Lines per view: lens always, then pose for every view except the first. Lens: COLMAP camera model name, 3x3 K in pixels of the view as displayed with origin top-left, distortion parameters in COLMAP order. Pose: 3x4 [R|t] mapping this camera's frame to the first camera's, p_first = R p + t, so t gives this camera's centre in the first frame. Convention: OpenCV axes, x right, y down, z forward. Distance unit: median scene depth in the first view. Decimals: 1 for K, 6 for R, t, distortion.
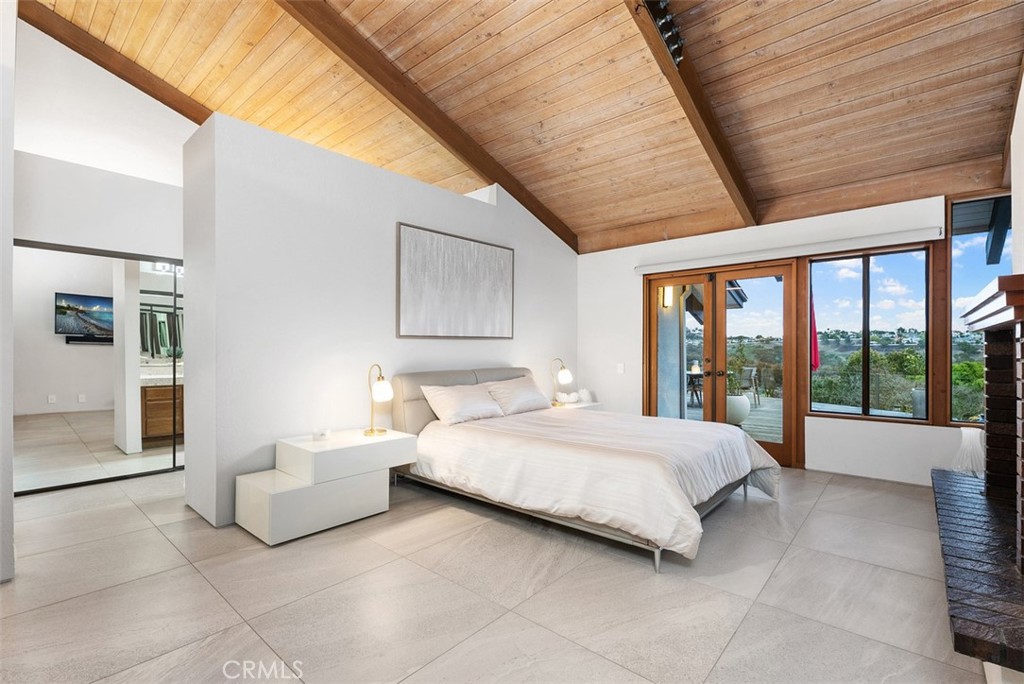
lens RADIAL K [[459.2, 0, 516.1], [0, 459.2, 345.5], [0, 0, 1]] dist [-0.000965, -0.000158]
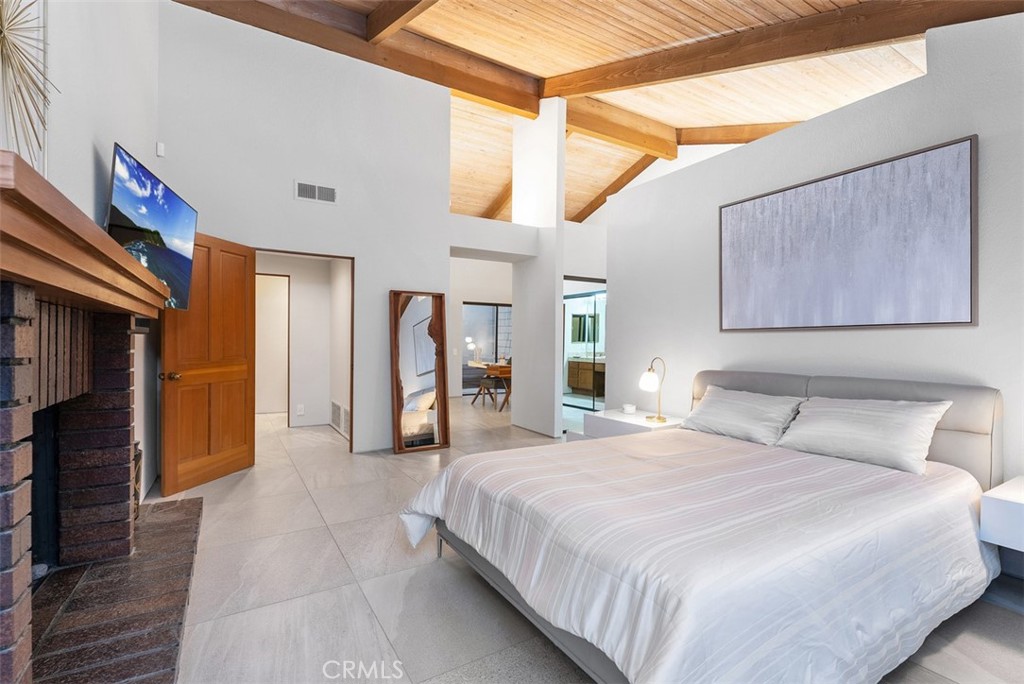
lens RADIAL K [[459.2, 0, 510.7], [0, 459.2, 342.3], [0, 0, 1]] dist [-0.000965, -0.000158]
pose [[-0.306575, 0.000498, -0.951847, 0.744310], [0.001844, 0.999998, -0.000071, 0.003185], [0.951845, -0.001777, -0.306575, 0.873144]]
